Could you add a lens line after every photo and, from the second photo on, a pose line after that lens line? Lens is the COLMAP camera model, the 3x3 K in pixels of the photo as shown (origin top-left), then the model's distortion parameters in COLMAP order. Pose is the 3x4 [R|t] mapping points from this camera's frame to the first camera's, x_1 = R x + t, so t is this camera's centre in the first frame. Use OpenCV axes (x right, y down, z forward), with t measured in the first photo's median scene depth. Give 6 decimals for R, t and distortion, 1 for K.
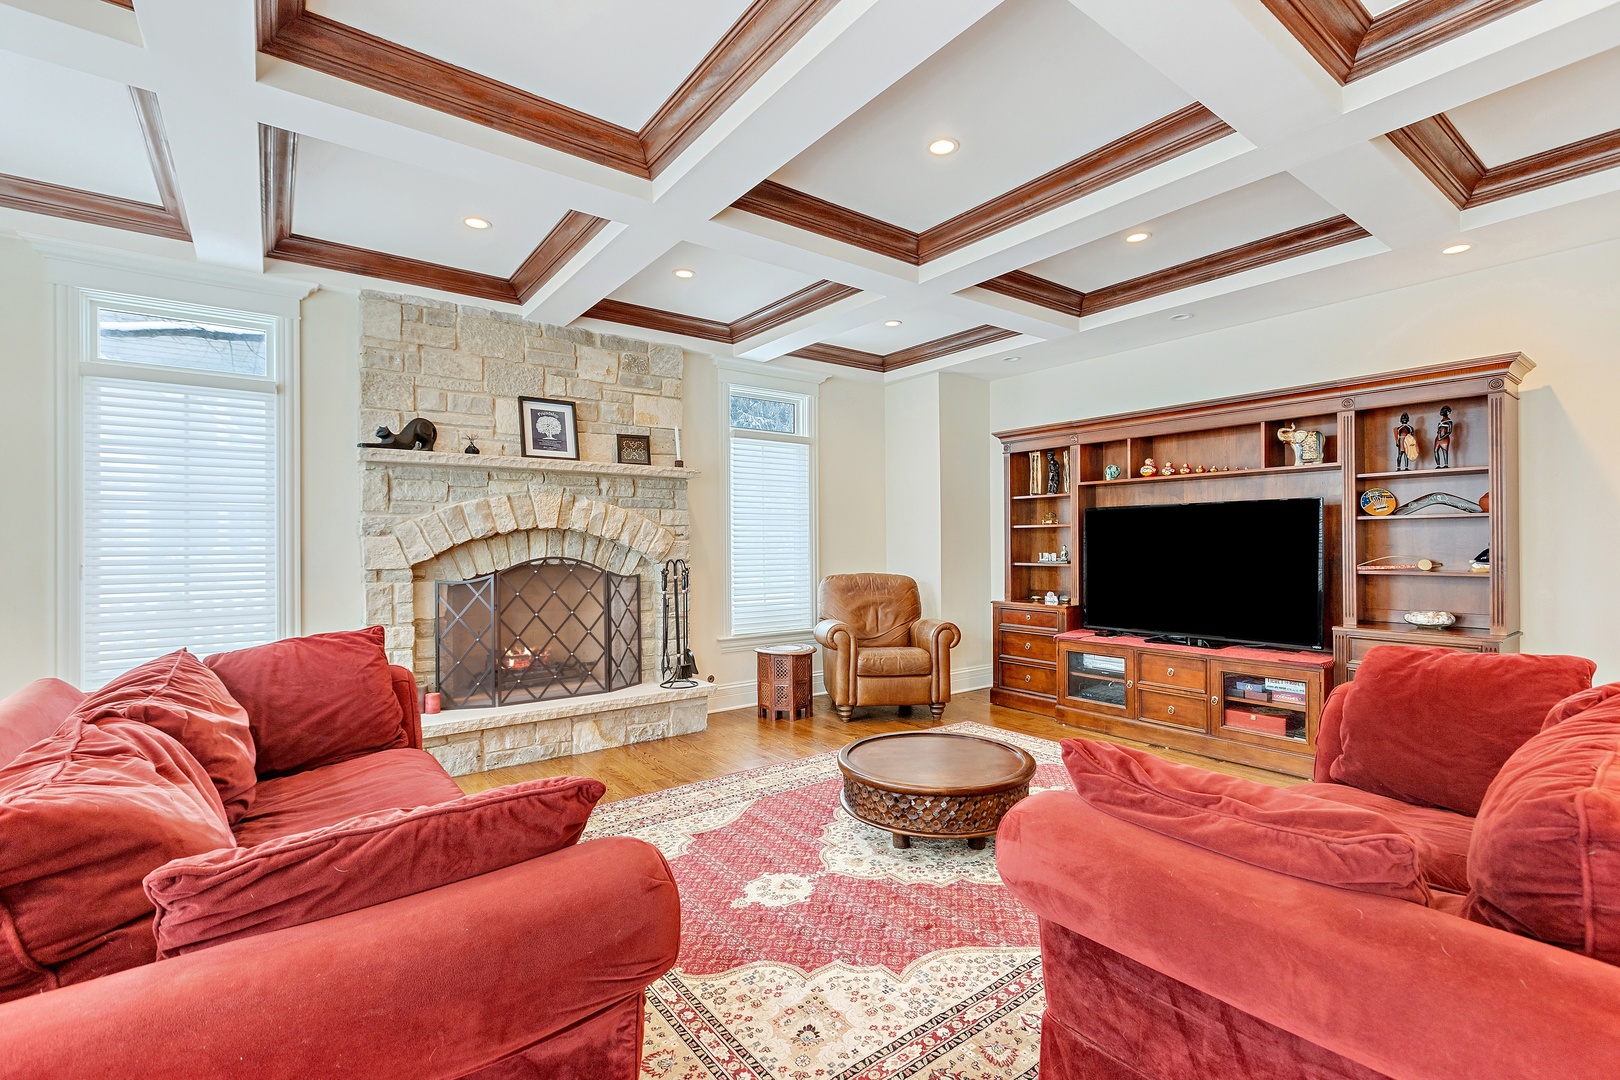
lens RADIAL K [[716.3, 0, 819.5], [0, 716.3, 542.3], [0, 0, 1]] dist [0.002136, 0.000301]
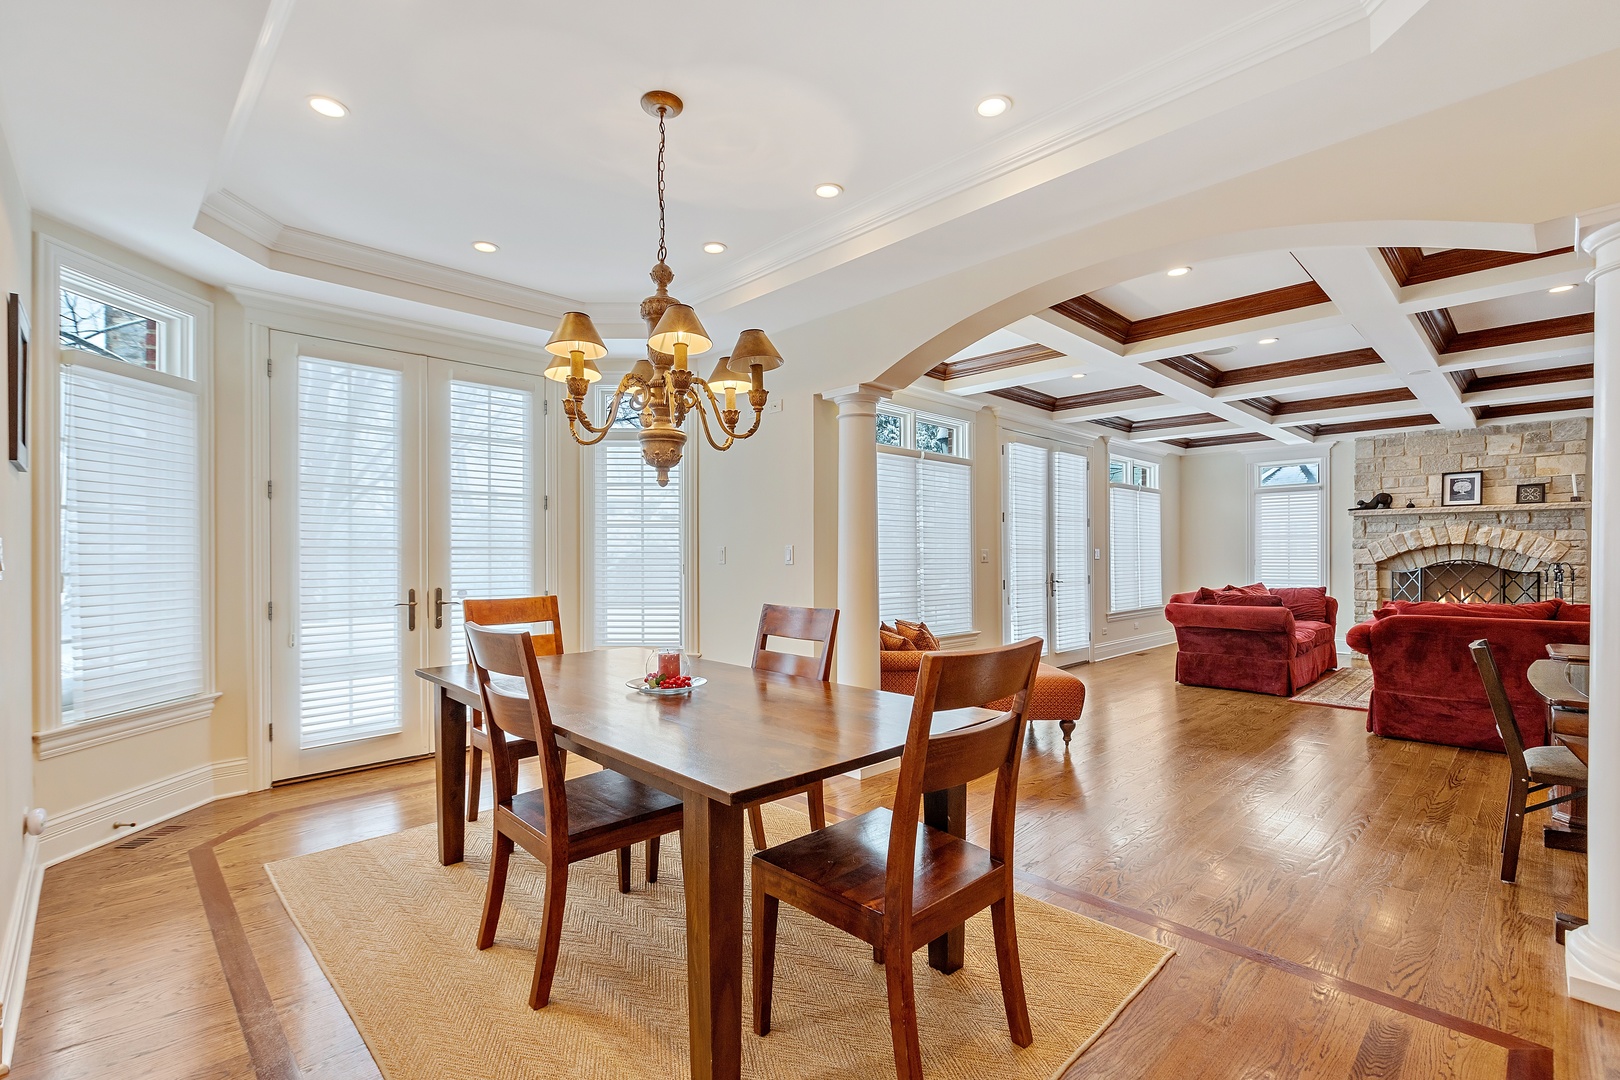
lens RADIAL K [[716.3, 0, 815.1], [0, 716.3, 549.5], [0, 0, 1]] dist [0.002136, 0.000301]
pose [[0.130051, -0.006905, -0.991483, 1.206695], [-0.001672, 0.999973, -0.007183, 0.009994], [0.991506, 0.002592, 0.130035, -0.850127]]
